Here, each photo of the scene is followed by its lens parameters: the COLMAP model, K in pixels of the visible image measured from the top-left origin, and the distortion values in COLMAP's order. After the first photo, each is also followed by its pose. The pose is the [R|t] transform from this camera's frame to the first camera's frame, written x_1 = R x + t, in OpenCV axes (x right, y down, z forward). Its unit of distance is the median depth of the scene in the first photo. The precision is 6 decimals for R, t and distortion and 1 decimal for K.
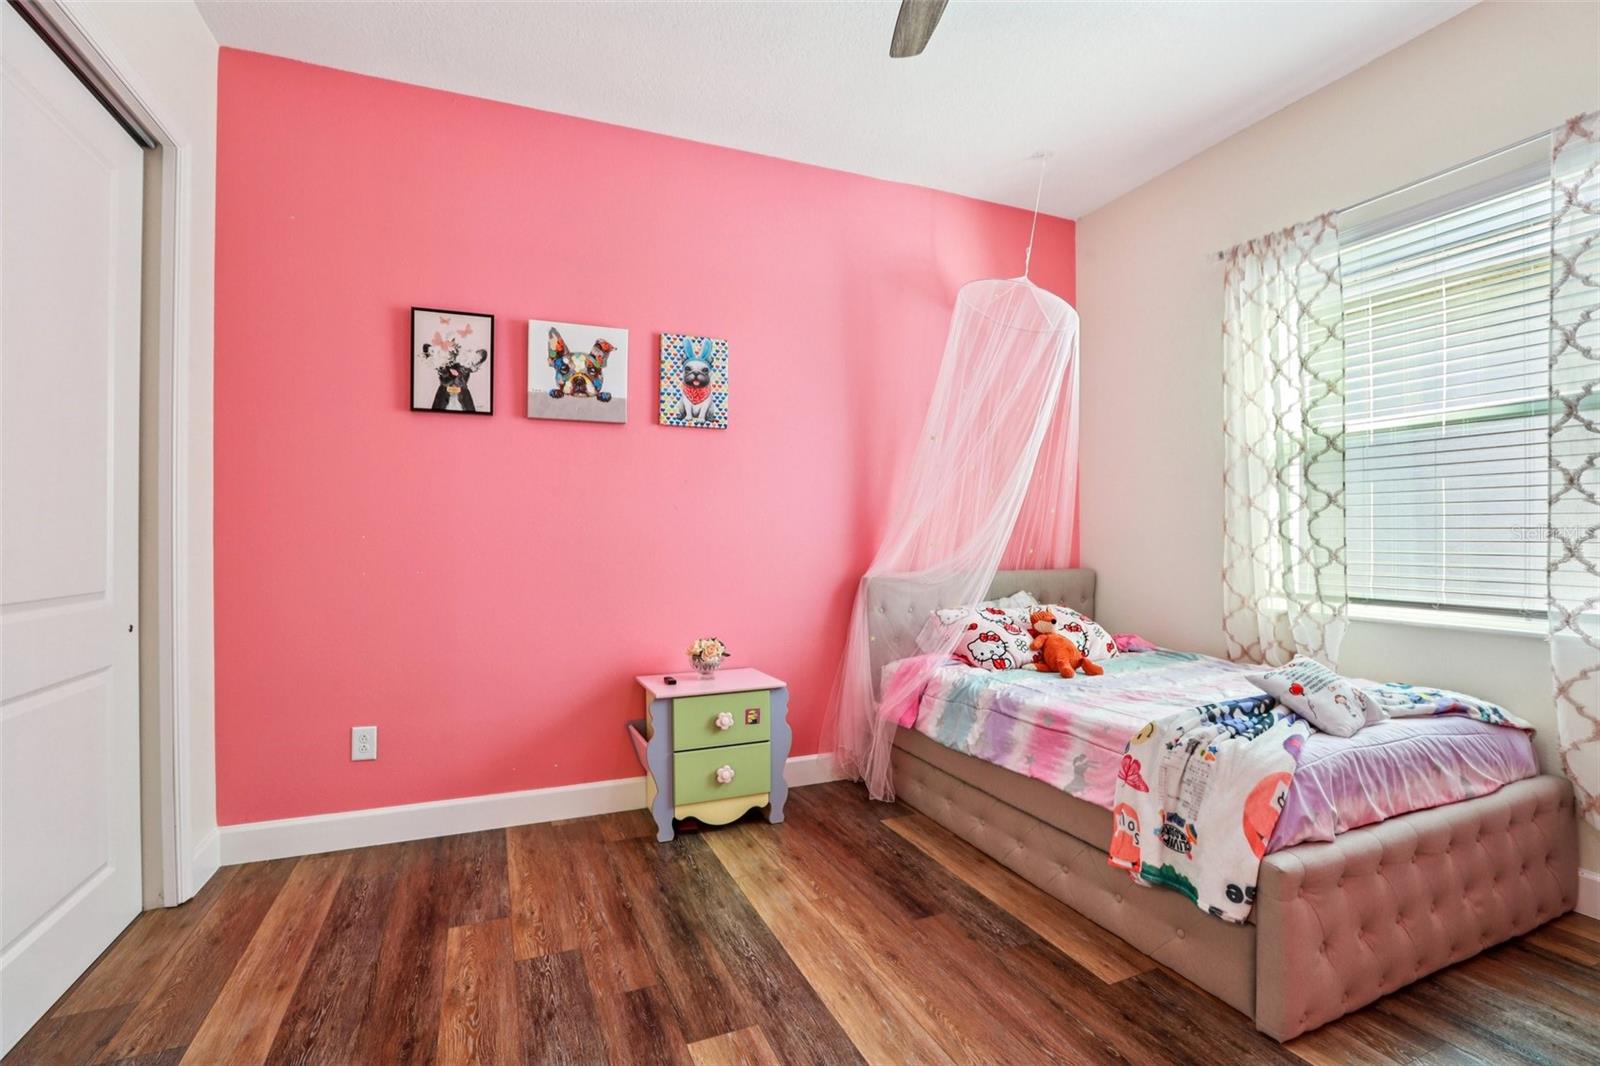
lens RADIAL K [[733.3, 0, 804.9], [0, 733.3, 527.6], [0, 0, 1]] dist [-0.051238, 0.018204]
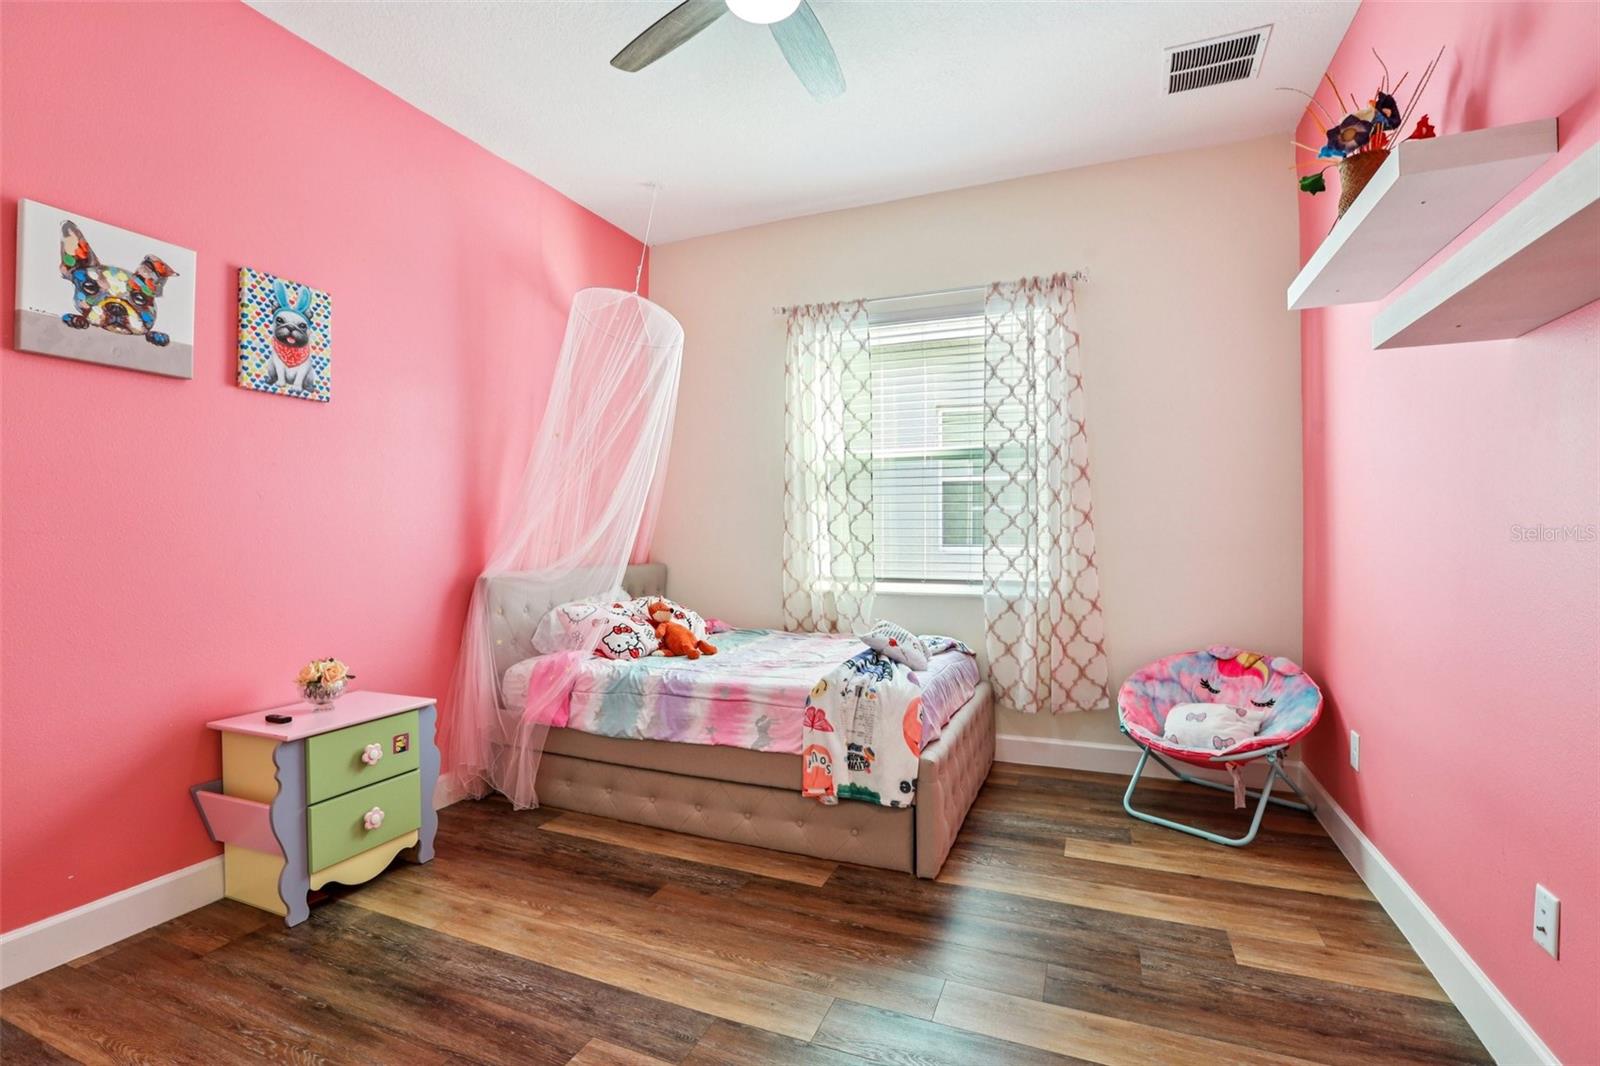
lens RADIAL K [[733.3, 0, 804.1], [0, 733.3, 520.8], [0, 0, 1]] dist [-0.051238, 0.018204]
pose [[0.718622, 0.011838, 0.695300, -0.328346], [-0.007141, 0.999928, -0.009645, 0.001747], [-0.695364, 0.001966, 0.718655, 0.065571]]
